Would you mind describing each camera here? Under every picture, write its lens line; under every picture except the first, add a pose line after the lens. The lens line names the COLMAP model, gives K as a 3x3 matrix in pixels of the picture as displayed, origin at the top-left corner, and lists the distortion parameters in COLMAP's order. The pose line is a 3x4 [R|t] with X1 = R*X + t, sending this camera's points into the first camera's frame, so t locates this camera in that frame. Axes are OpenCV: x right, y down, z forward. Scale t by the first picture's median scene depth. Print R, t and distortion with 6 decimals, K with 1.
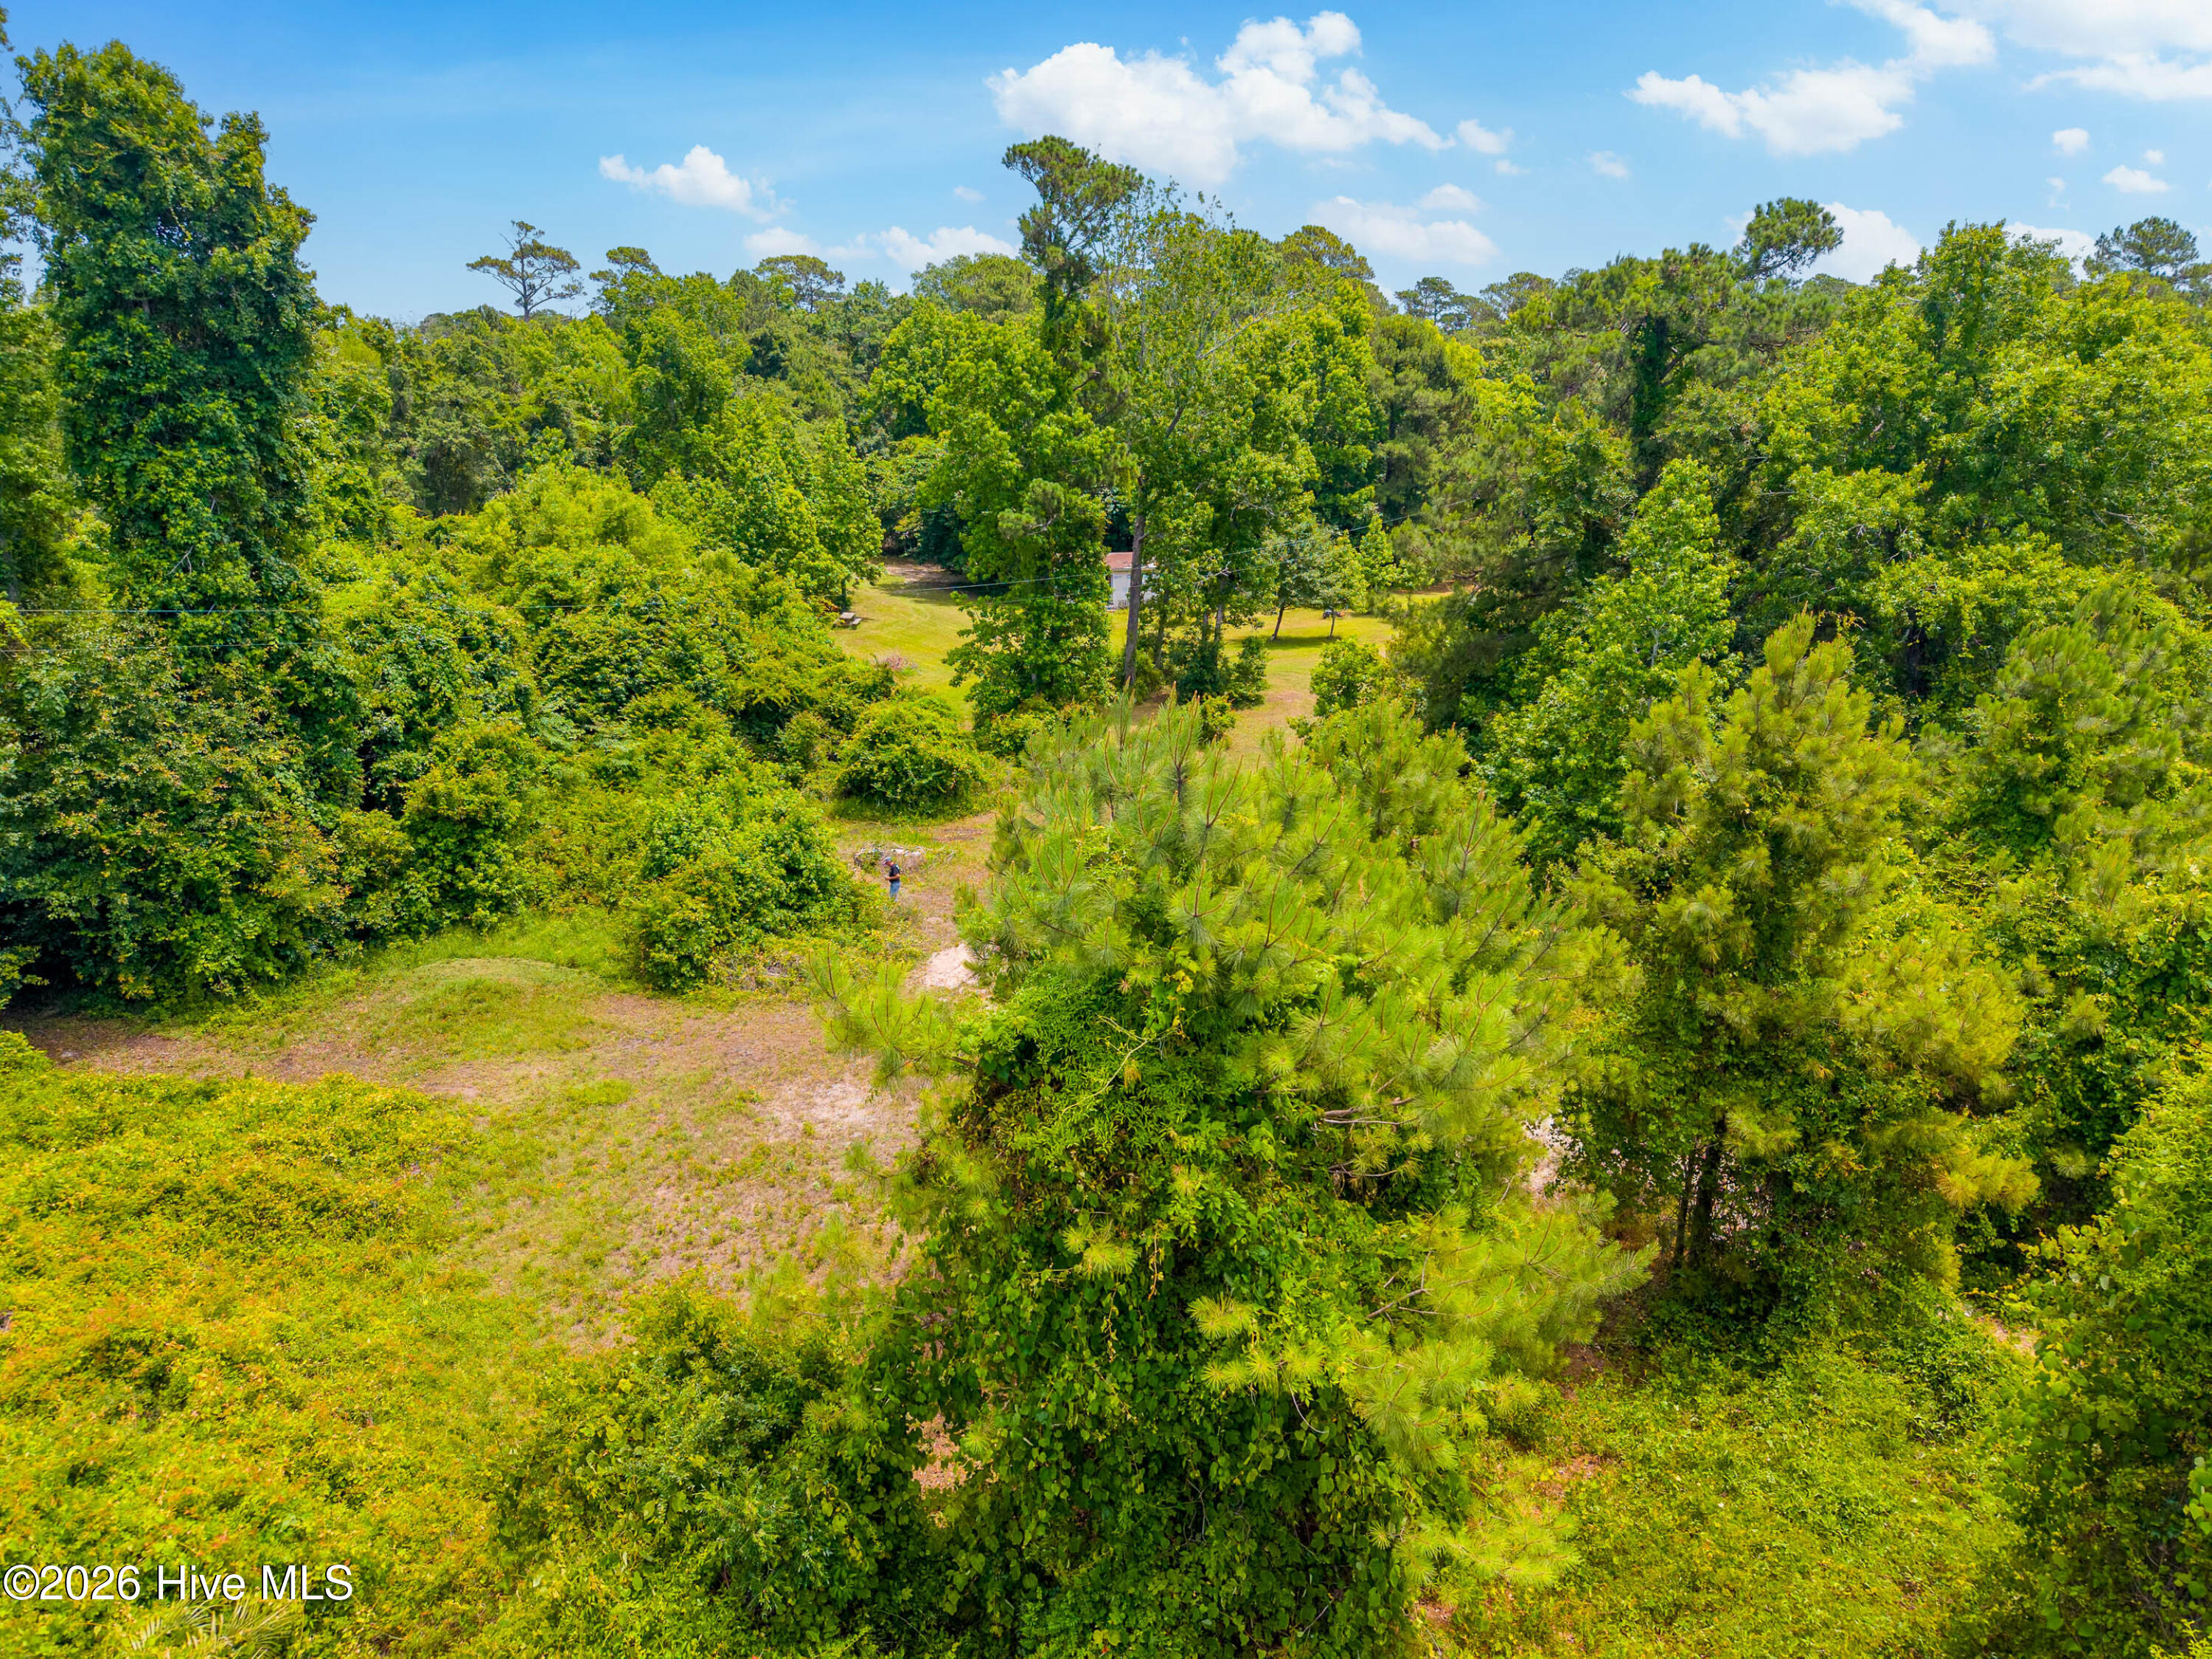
lens RADIAL K [[1474.9, 0, 1106.0], [0, 1474.9, 829.5], [0, 0, 1]] dist [0.004552, -0.002191]
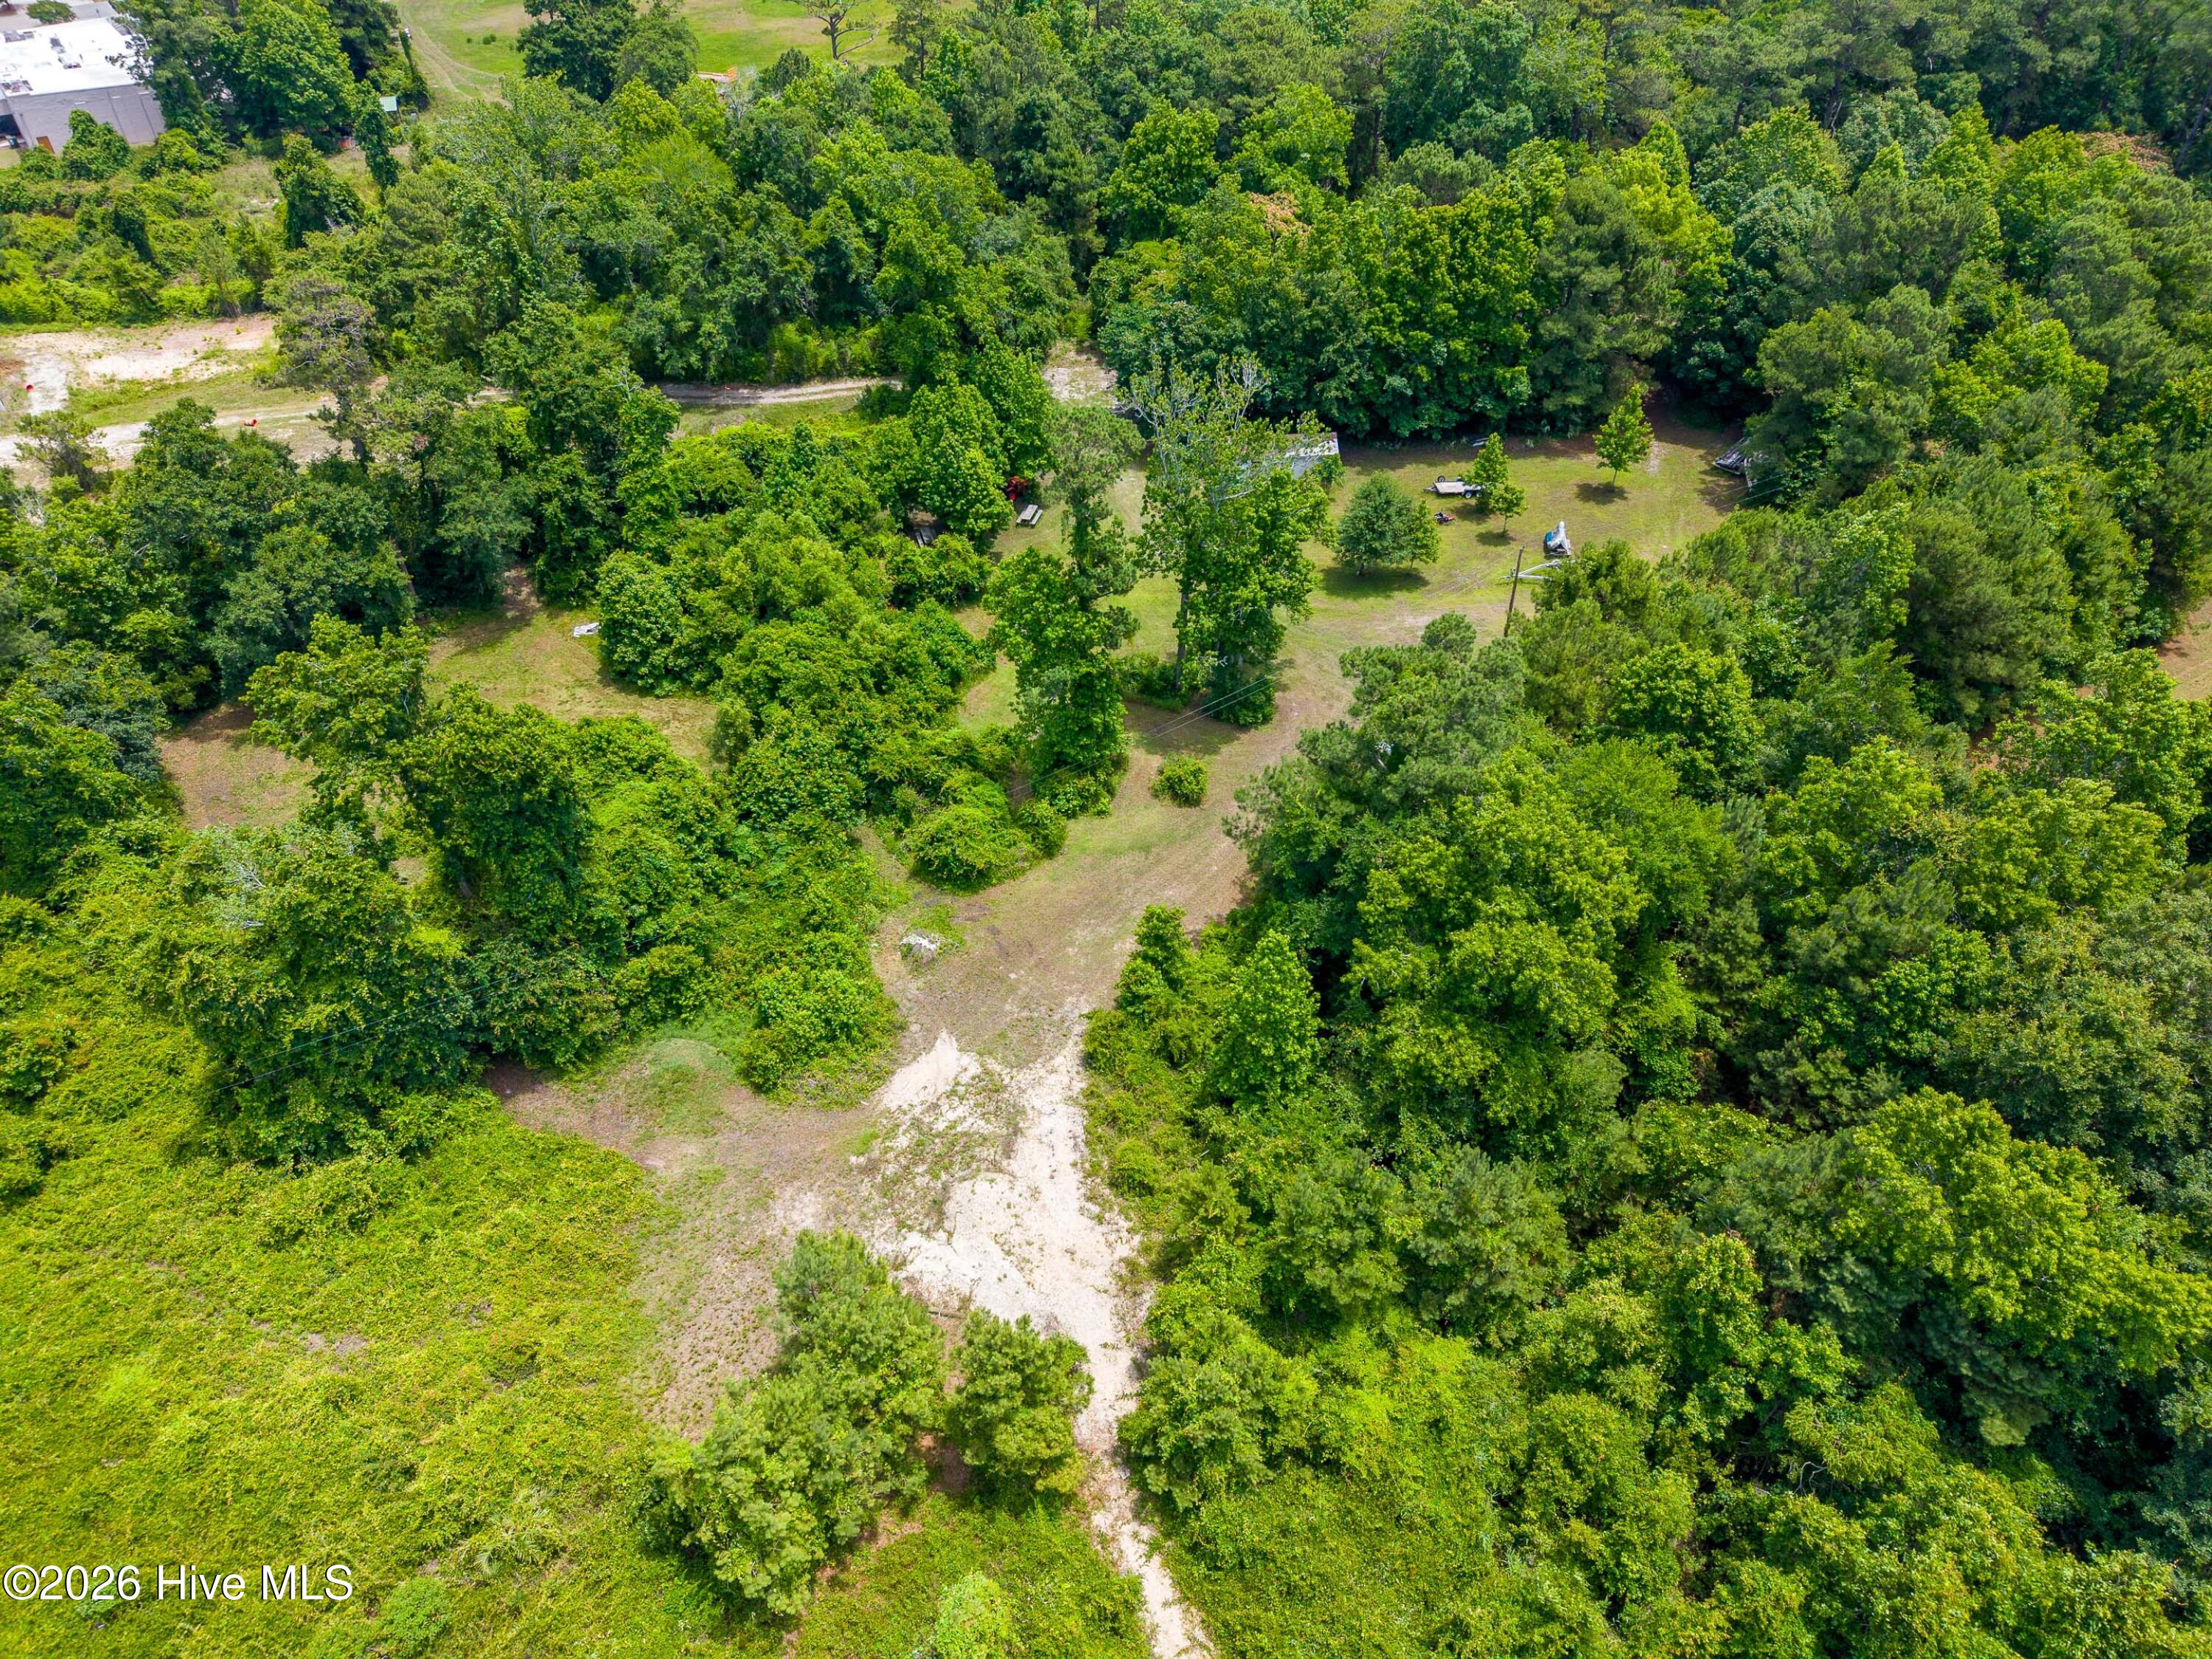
lens RADIAL K [[1474.9, 0, 1106.0], [0, 1474.9, 829.5], [0, 0, 1]] dist [0.004552, -0.002191]
pose [[0.961954, 0.144461, -0.231895, 0.543414], [-0.044195, 0.919874, 0.389716, -0.966958], [0.269613, -0.364640, 0.891261, -0.523307]]
